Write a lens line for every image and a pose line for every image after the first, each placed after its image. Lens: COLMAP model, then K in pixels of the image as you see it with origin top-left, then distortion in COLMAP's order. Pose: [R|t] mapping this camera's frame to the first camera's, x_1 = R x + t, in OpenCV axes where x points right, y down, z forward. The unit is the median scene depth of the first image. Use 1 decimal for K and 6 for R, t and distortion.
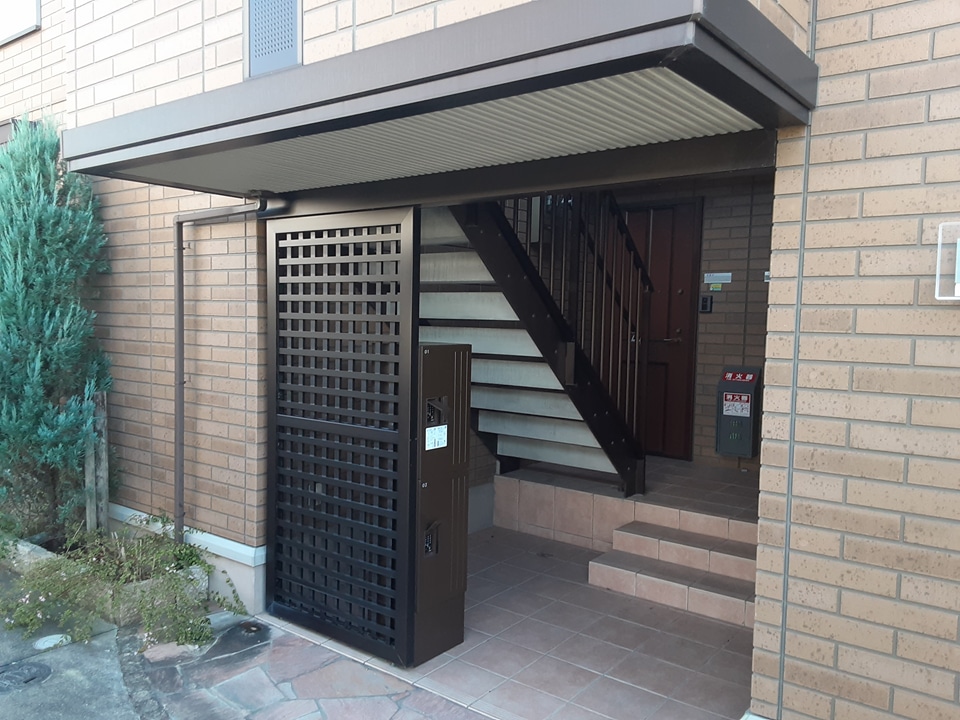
lens RADIAL K [[779.5, 0, 475.8], [0, 779.5, 373.5], [0, 0, 1]] dist [0.087184, -0.179490]
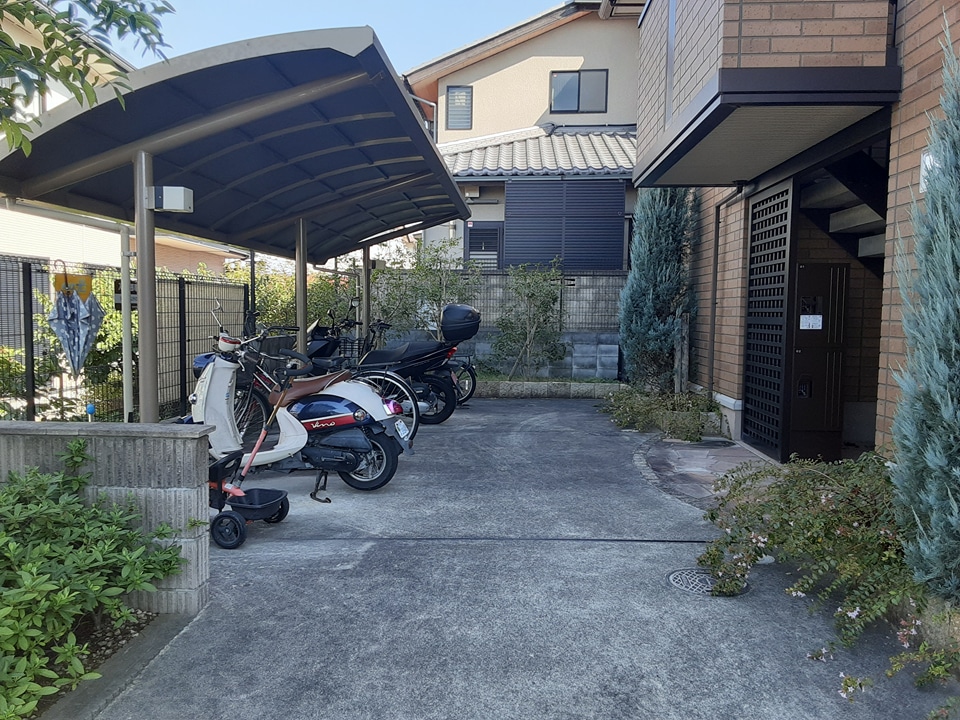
lens RADIAL K [[779.5, 0, 475.8], [0, 779.5, 373.5], [0, 0, 1]] dist [0.087184, -0.179490]
pose [[0.581734, 0.045273, -0.812118, 0.700881], [-0.047444, 0.998638, 0.021686, 0.150648], [0.811994, 0.025915, 0.583090, -0.383545]]
